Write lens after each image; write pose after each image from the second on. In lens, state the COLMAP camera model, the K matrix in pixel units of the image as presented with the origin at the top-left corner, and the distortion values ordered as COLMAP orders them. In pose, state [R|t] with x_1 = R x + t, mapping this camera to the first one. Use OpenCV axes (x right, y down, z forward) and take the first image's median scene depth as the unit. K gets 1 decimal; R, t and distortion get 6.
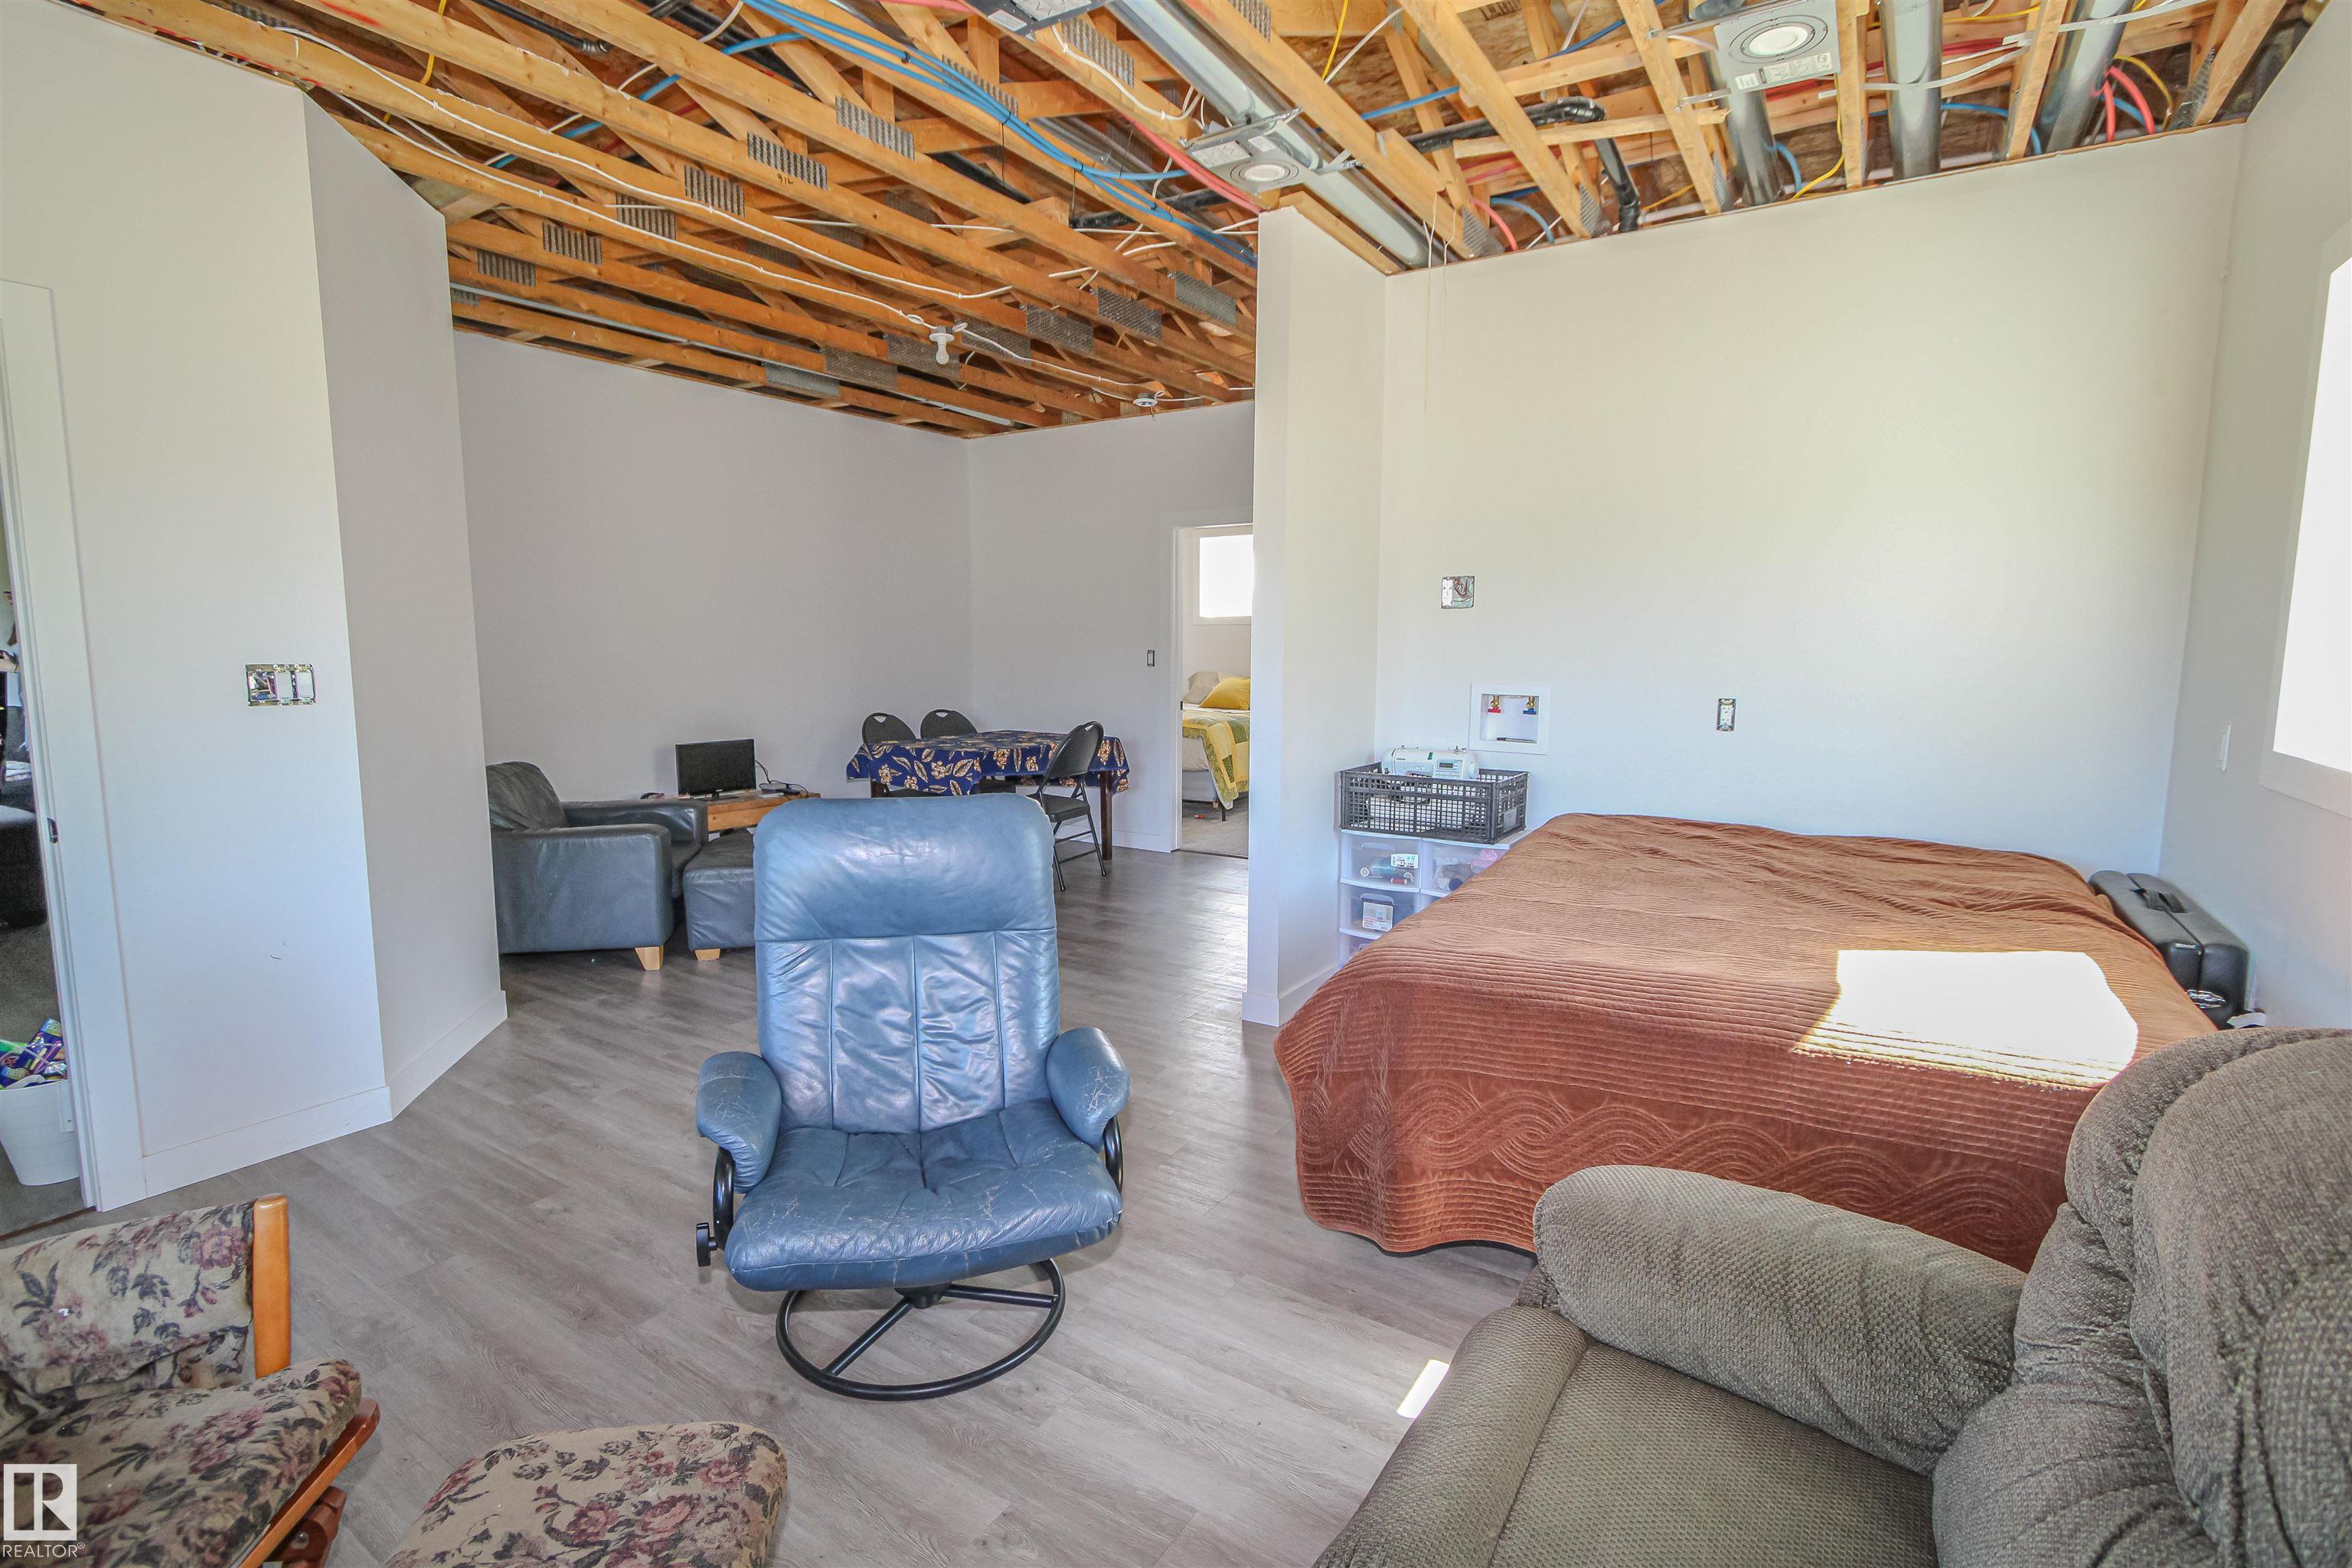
lens RADIAL K [[1092.9, 0, 1176.0], [0, 1092.9, 784.0], [0, 0, 1]] dist [-0.016748, -0.000303]
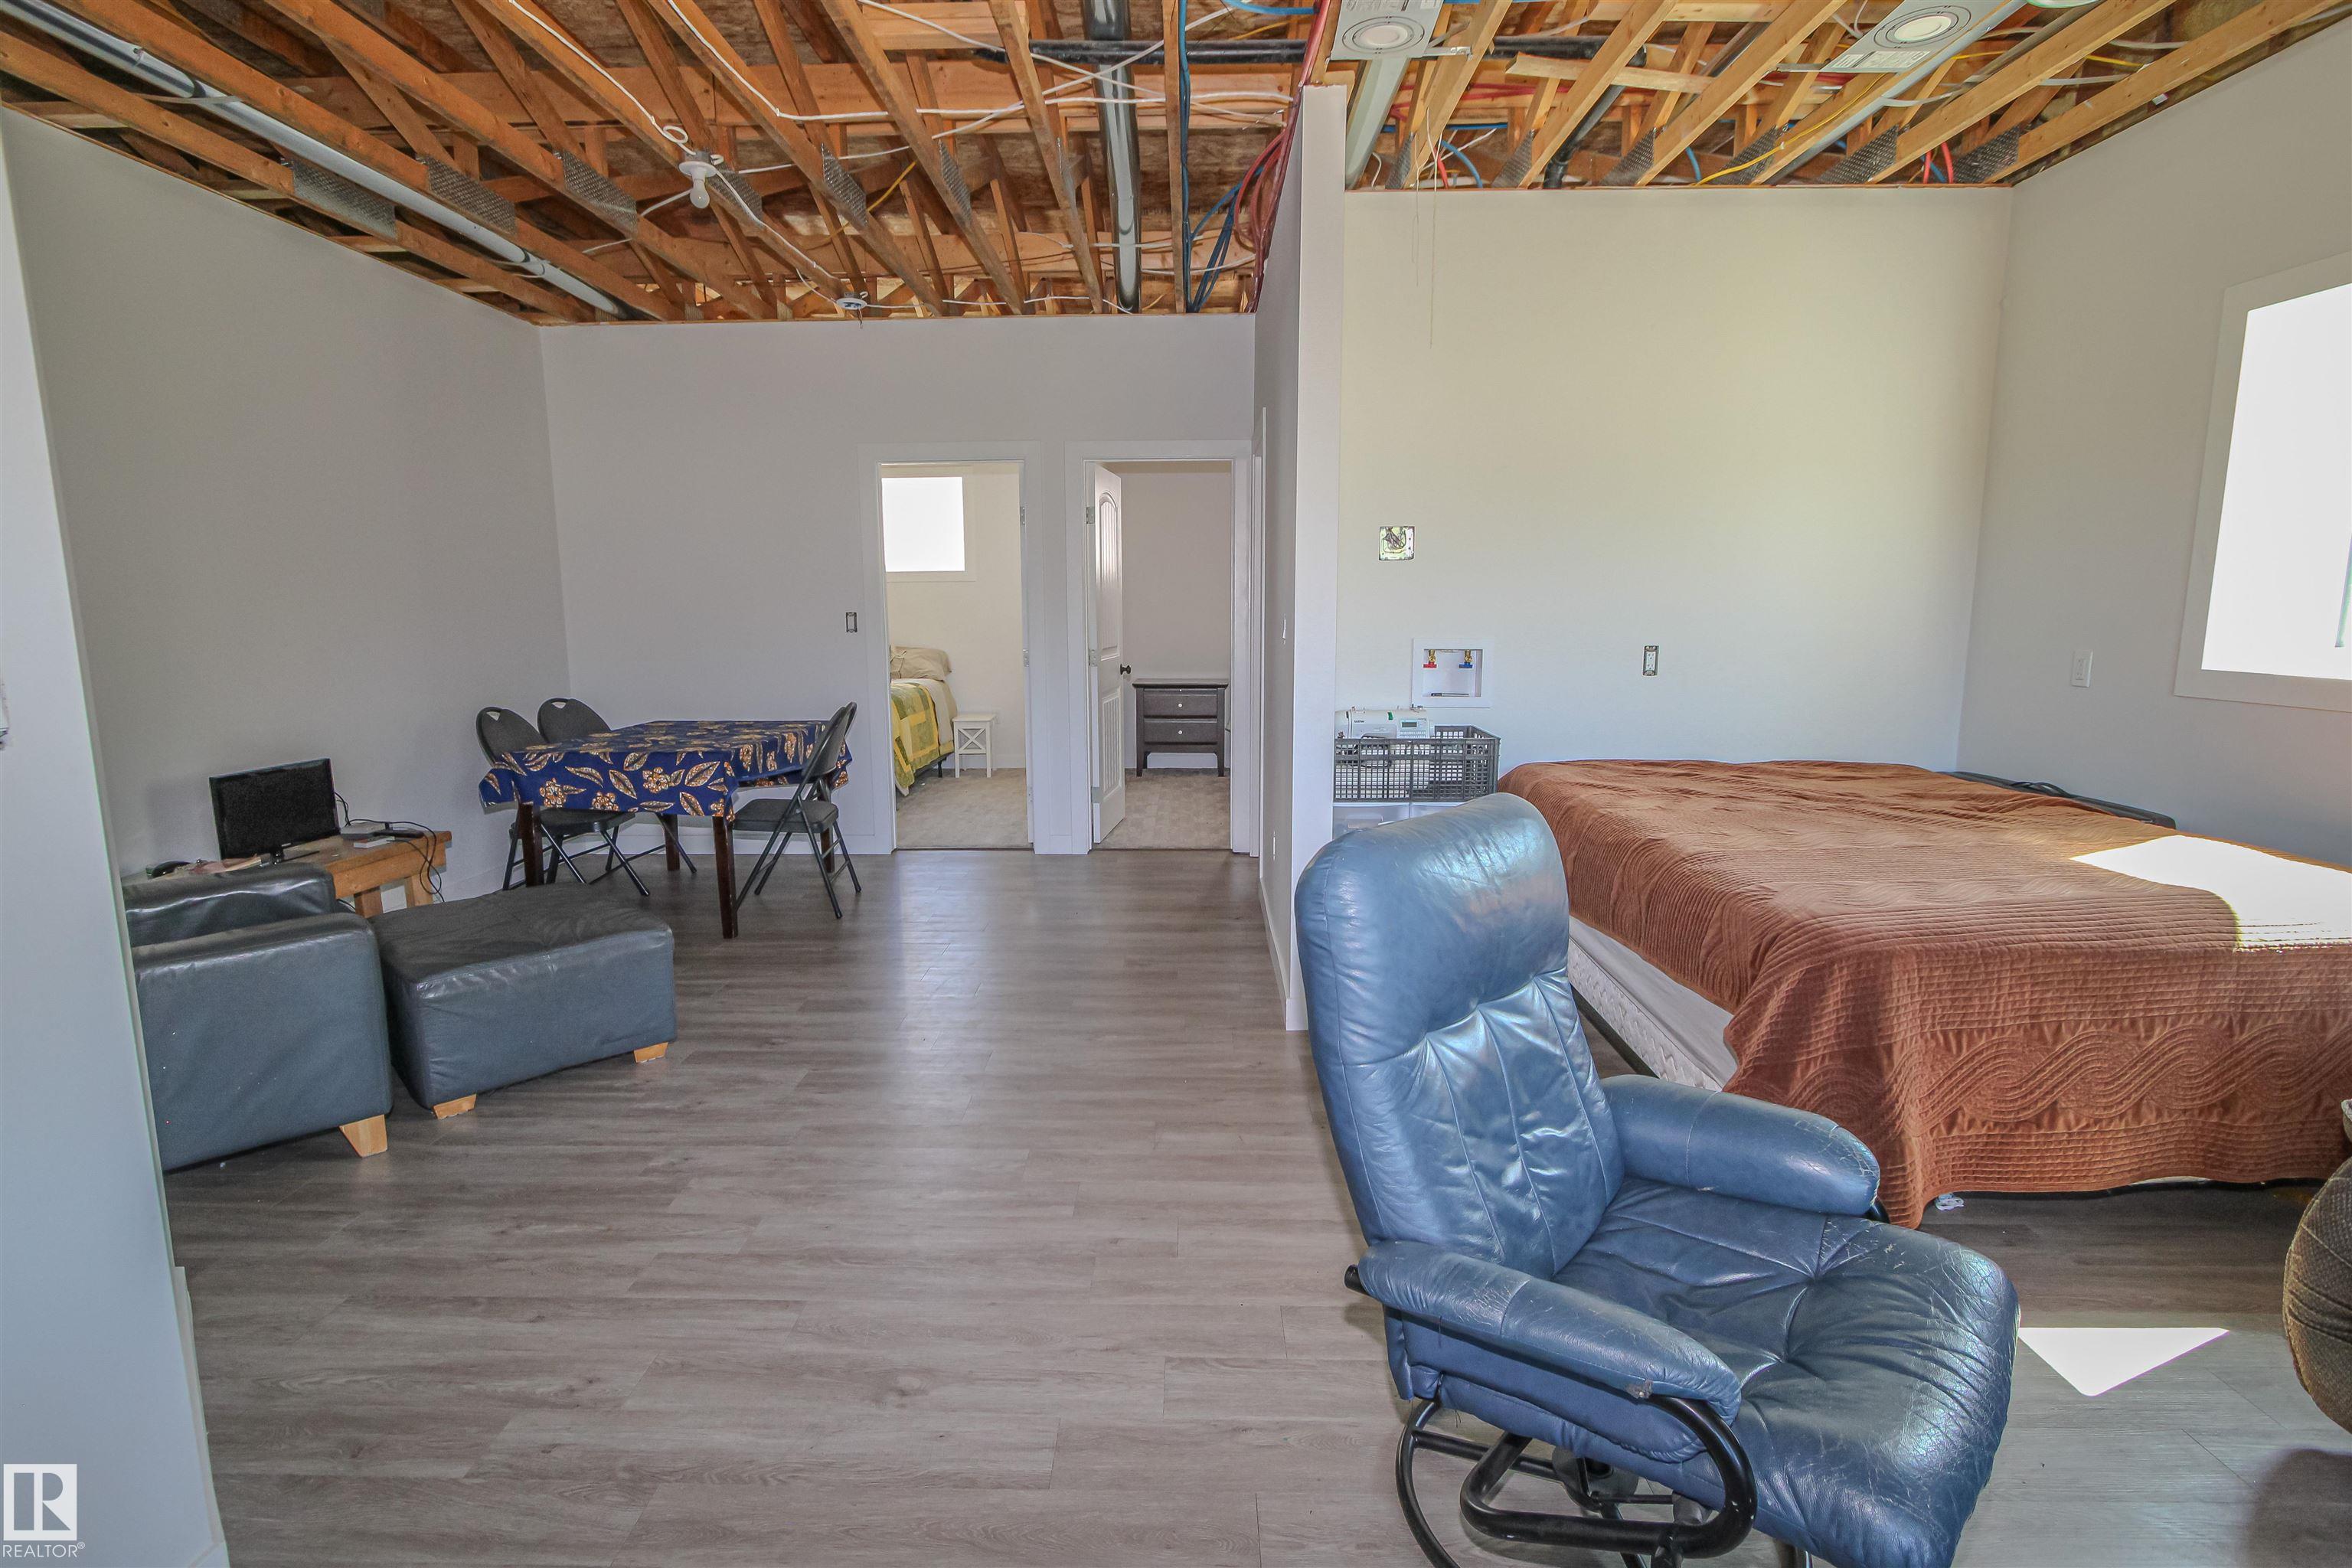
lens RADIAL K [[1111.1, 0, 1168.3], [0, 1111.1, 778.2], [0, 0, 1]] dist [-0.014566, 0.000518]
pose [[0.850851, -0.090443, 0.517565, -0.404986], [0.076427, 0.995900, 0.048389, -0.031015], [-0.519819, -0.001615, 0.854275, 0.256626]]
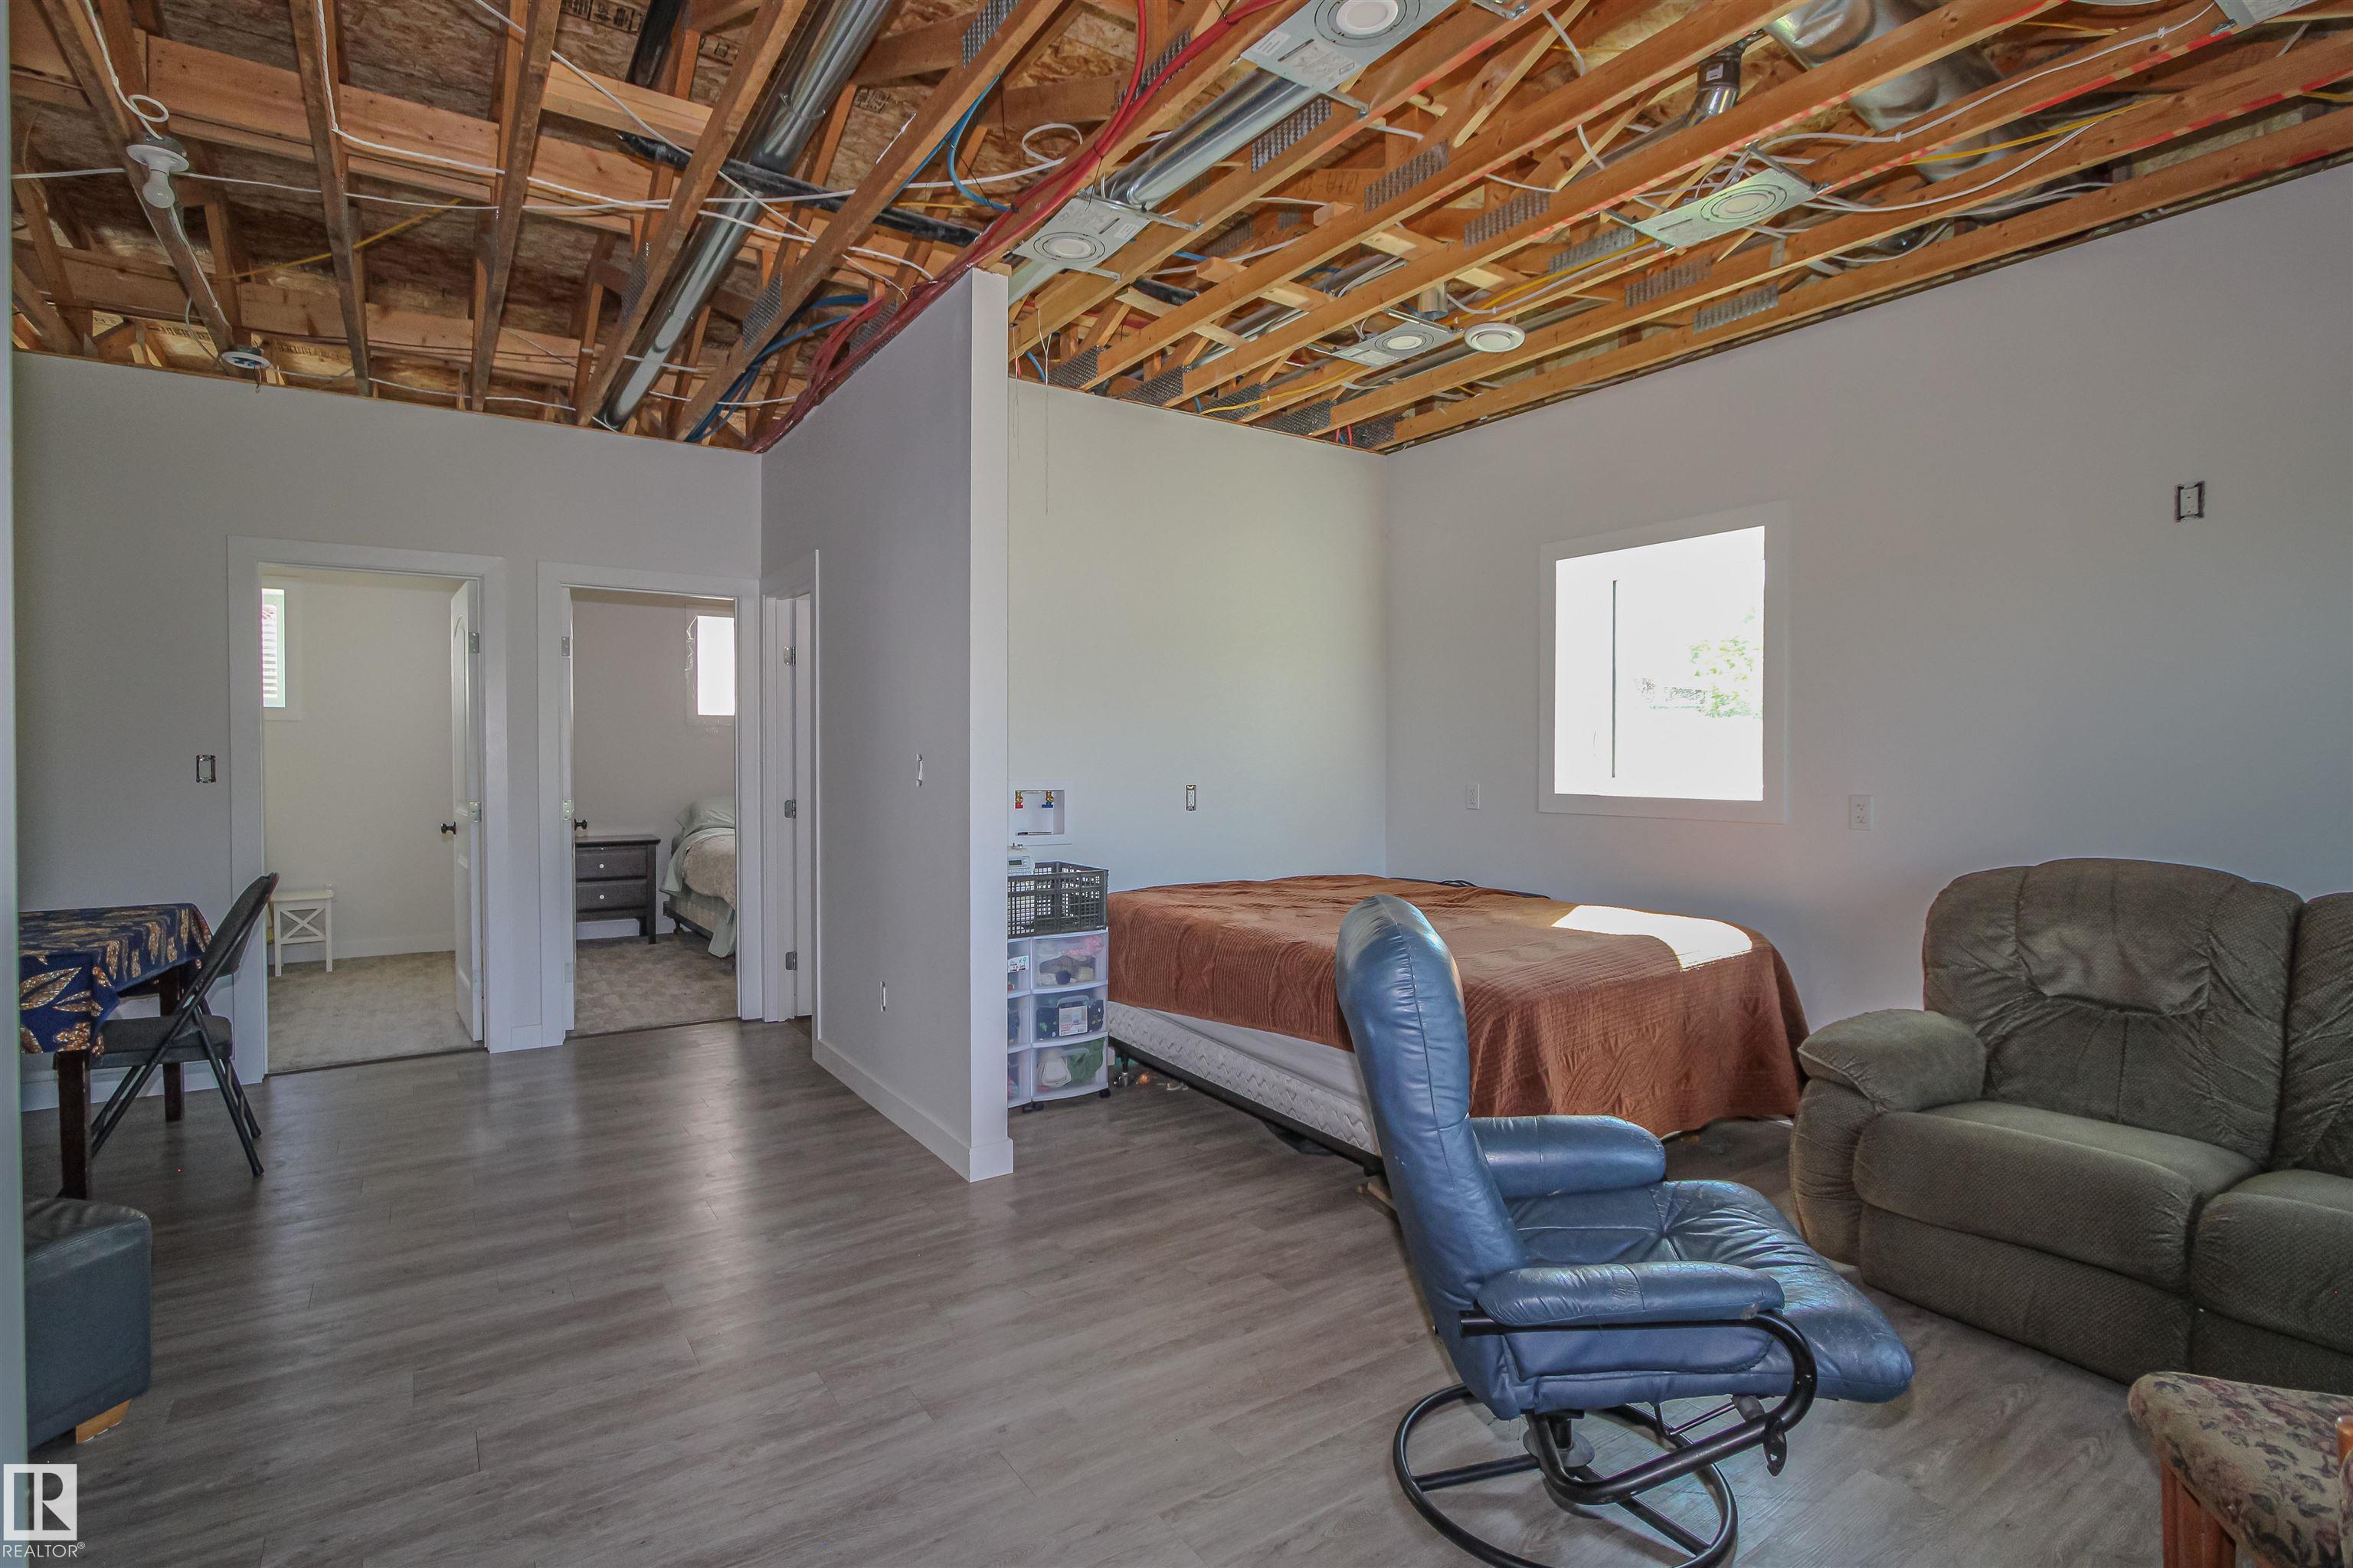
lens RADIAL K [[1111.6, 0, 1168.8], [0, 1111.6, 778.2], [0, 0, 1]] dist [-0.014566, 0.000518]
pose [[0.394231, -0.022064, 0.918747, -0.574161], [0.119466, 0.992459, -0.027428, -0.044986], [-0.911213, 0.120572, 0.393894, 0.429266]]
